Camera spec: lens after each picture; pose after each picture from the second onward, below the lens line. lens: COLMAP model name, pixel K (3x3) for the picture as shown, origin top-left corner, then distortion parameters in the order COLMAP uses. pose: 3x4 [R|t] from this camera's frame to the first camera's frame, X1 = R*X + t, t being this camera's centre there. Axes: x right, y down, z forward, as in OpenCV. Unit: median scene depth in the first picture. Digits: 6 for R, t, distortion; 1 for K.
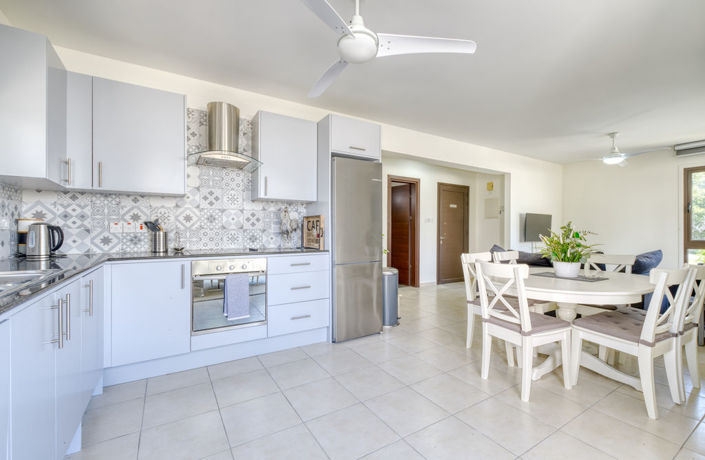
lens RADIAL K [[300.9, 0, 352.2], [0, 300.9, 231.3], [0, 0, 1]] dist [0.000391, 0.000005]
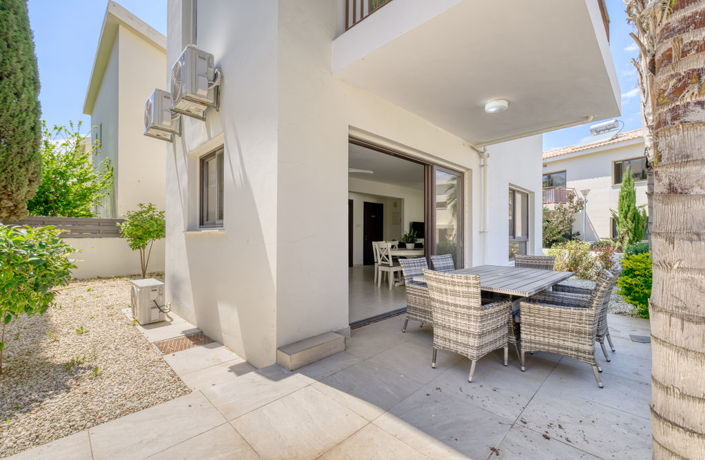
lens RADIAL K [[300.9, 0, 352.0], [0, 300.9, 232.4], [0, 0, 1]] dist [0.000391, 0.000005]
pose [[0.974873, -0.003770, 0.222730, -0.365022], [0.004996, 0.999975, -0.004939, 0.021023], [-0.222706, 0.005928, 0.974868, -1.494774]]
